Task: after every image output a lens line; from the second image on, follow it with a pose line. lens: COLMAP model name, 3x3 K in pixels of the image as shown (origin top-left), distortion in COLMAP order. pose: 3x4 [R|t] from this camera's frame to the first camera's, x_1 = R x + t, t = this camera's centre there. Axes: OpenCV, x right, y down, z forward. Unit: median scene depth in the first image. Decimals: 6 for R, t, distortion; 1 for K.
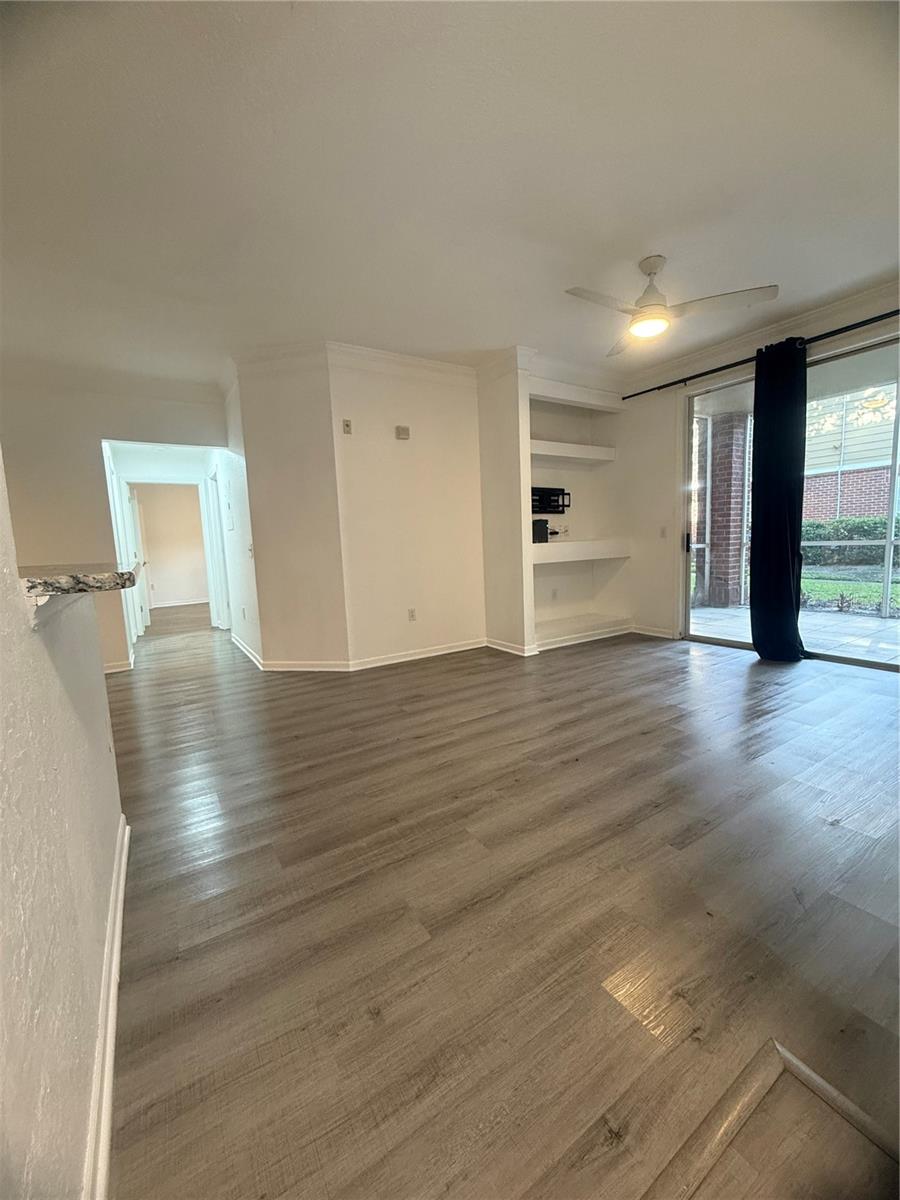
lens RADIAL K [[476.1, 0, 454.0], [0, 476.1, 593.5], [0, 0, 1]] dist [-0.002677, 0.000442]
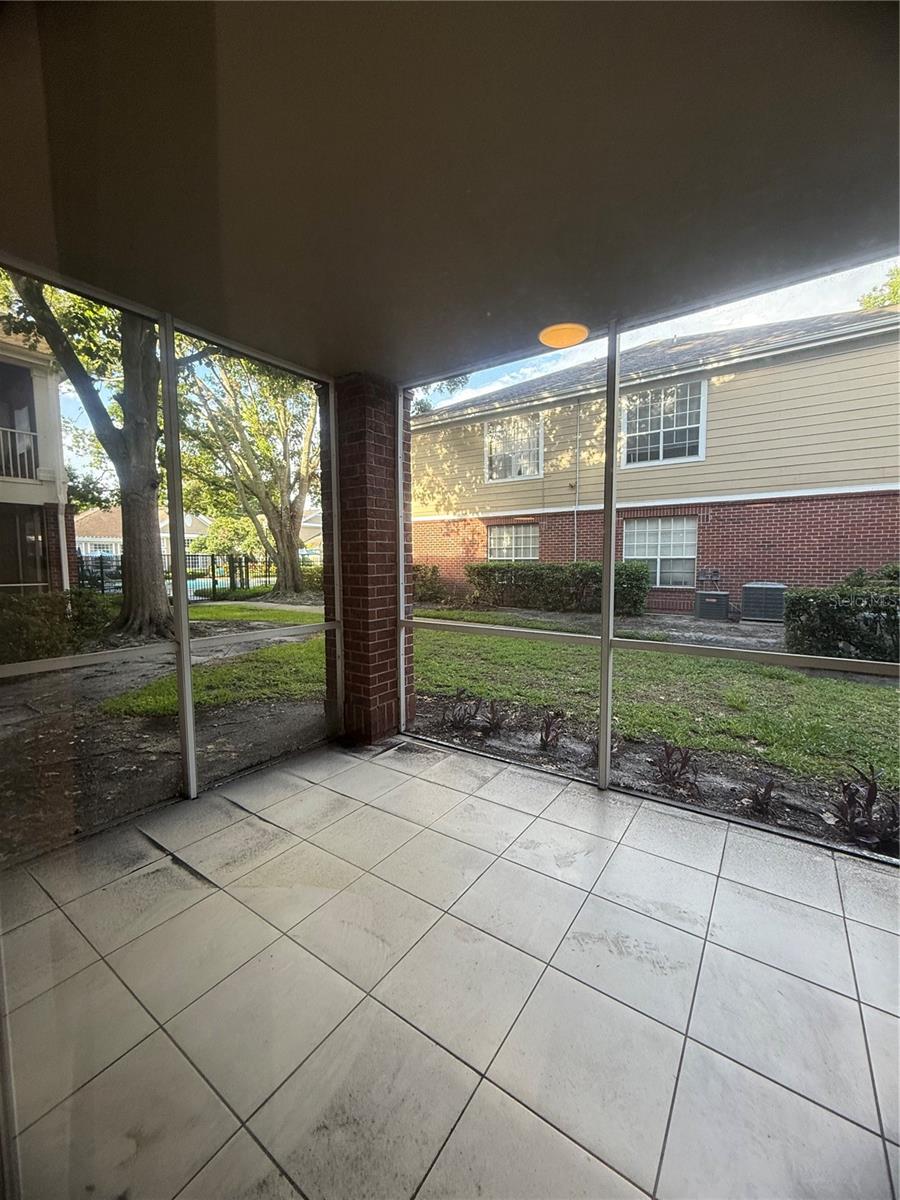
lens RADIAL K [[476.1, 0, 452.1], [0, 476.1, 598.6], [0, 0, 1]] dist [-0.002677, 0.000442]
pose [[0.921969, 0.001172, 0.387262, 0.446741], [0.013812, 0.999260, -0.035907, -0.109339], [-0.387018, 0.038454, 0.921270, 0.469348]]
